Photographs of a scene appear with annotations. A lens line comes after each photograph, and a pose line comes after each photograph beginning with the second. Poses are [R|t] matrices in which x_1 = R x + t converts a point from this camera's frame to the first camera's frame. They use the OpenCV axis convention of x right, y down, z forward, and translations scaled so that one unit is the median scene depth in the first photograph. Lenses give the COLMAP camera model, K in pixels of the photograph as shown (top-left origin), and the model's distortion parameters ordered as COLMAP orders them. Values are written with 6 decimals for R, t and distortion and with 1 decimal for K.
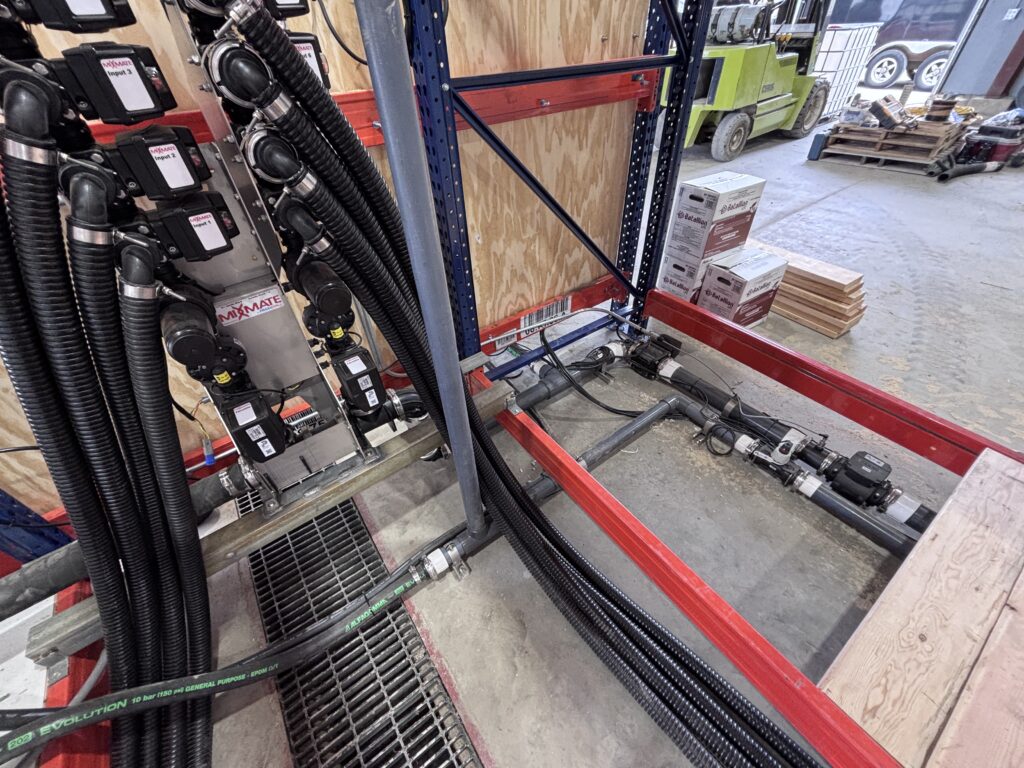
lens RADIAL K [[410.9, 0, 508.0], [0, 410.9, 380.5], [0, 0, 1]] dist [0.002139, -0.000192]
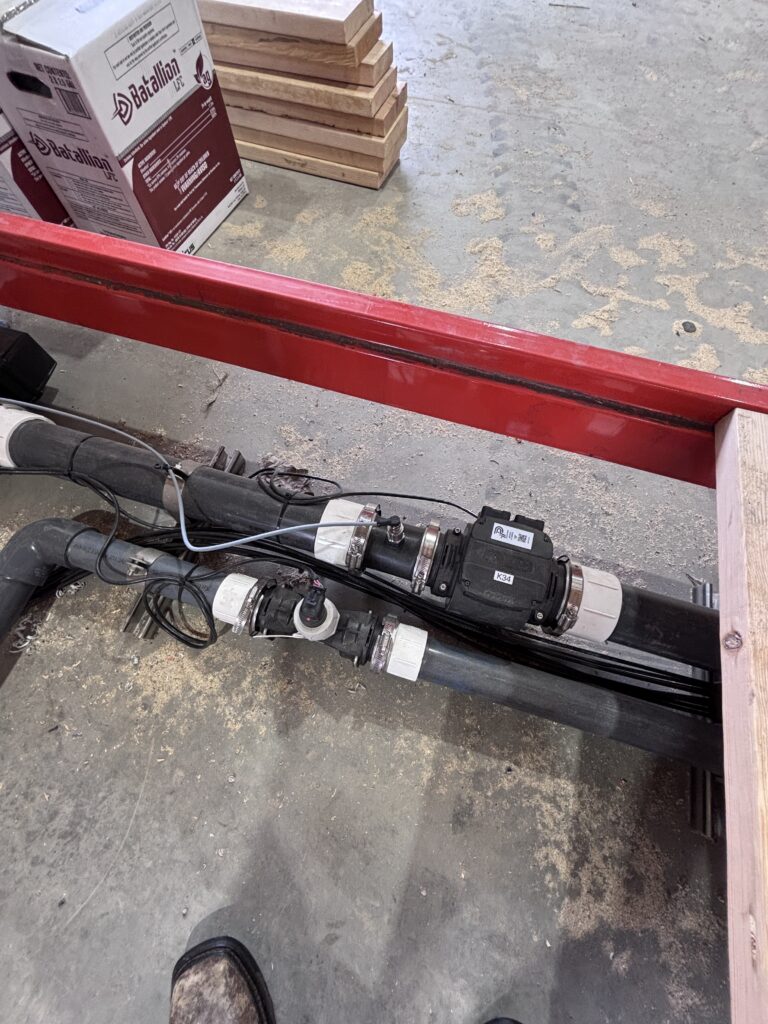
lens RADIAL K [[410.9, 0, 380.0], [0, 410.9, 508.1], [0, 0, 1]] dist [0.002139, -0.000192]
pose [[0.796322, -0.531943, 0.287939, 0.596110], [0.363945, 0.801588, 0.474342, -0.037896], [-0.483131, -0.272935, 0.831920, 0.643014]]
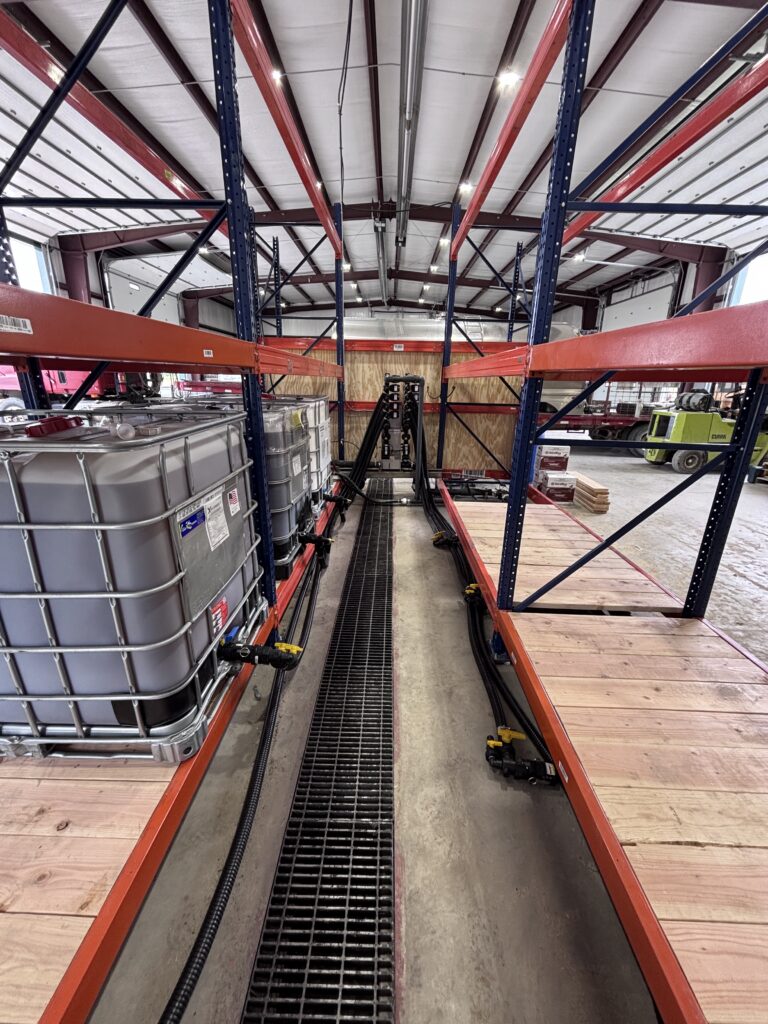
lens RADIAL K [[410.9, 0, 378.2], [0, 410.9, 513.0], [0, 0, 1]] dist [0.002139, -0.000192]
pose [[0.793737, 0.249390, -0.554785, 1.753907], [-0.438794, 0.866410, -0.238314, 1.512341], [0.421238, 0.432595, 0.797132, -2.088722]]
